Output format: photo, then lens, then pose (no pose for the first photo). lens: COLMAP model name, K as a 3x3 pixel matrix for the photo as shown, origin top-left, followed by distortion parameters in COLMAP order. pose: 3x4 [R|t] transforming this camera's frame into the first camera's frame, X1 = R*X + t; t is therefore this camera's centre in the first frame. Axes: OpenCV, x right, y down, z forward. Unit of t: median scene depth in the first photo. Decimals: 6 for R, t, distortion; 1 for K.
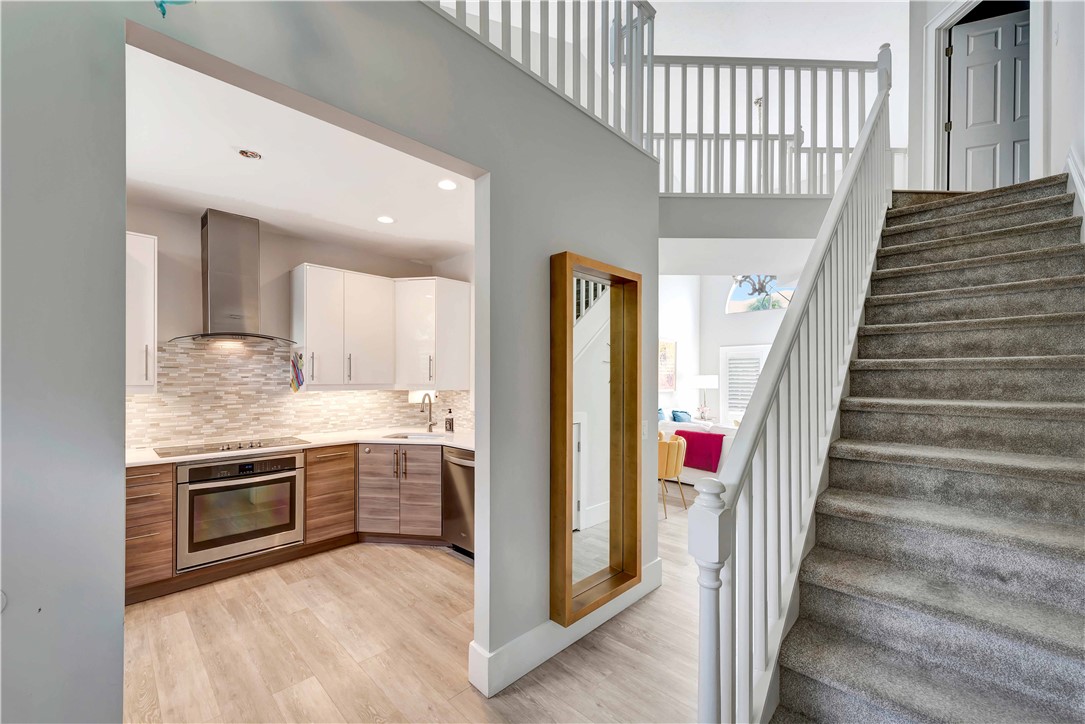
lens RADIAL K [[433.6, 0, 552.7], [0, 433.6, 377.9], [0, 0, 1]] dist [0.001419, -0.000069]
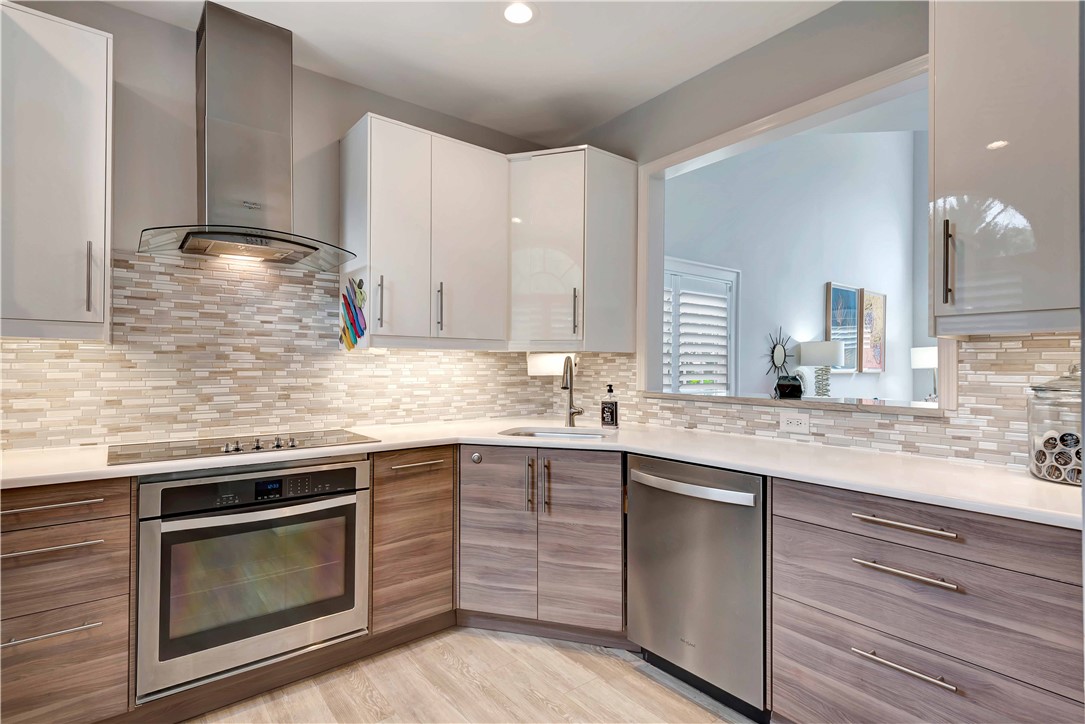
lens RADIAL K [[535.0, 0, 542.5], [0, 535.0, 362.0], [0, 0, 1]] dist [0.010086, -0.000381]
pose [[0.990538, 0.001363, -0.137229, -0.259130], [-0.002367, 0.999972, -0.007153, 0.054123], [0.137215, 0.007411, 0.990514, 0.360028]]
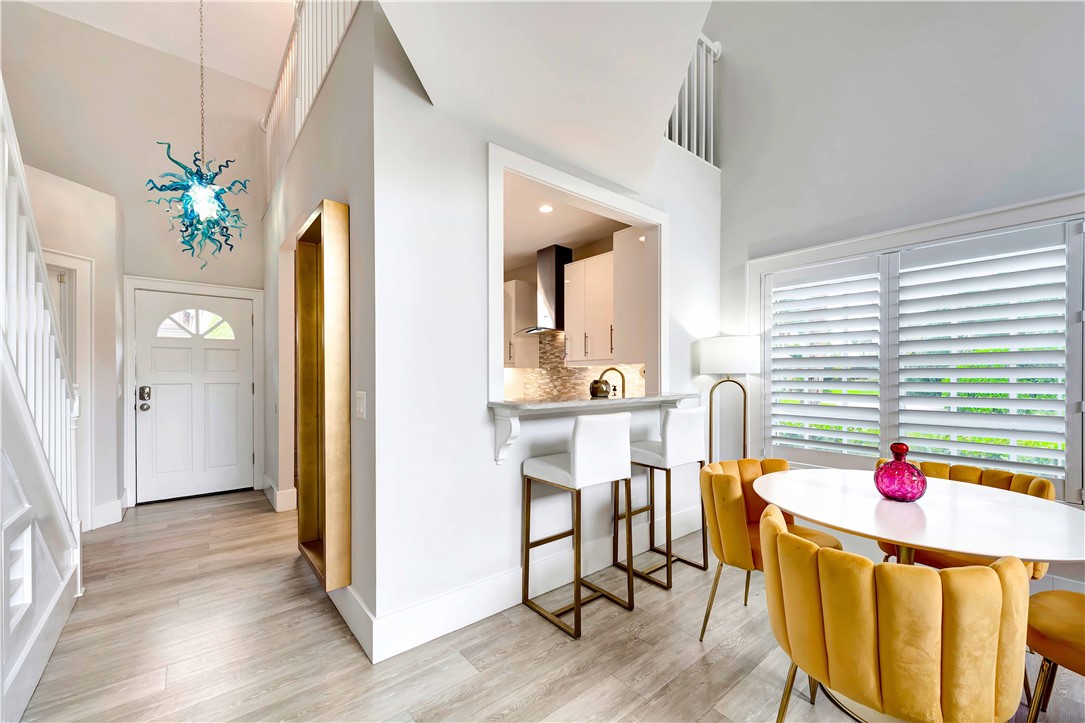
lens RADIAL K [[433.6, 0, 552.7], [0, 433.6, 377.4], [0, 0, 1]] dist [0.001419, -0.000069]
pose [[-0.107760, 0.002676, -0.994173, 0.688235], [0.003343, 0.999992, 0.002330, 0.059870], [0.994171, -0.003072, -0.107768, 1.096345]]
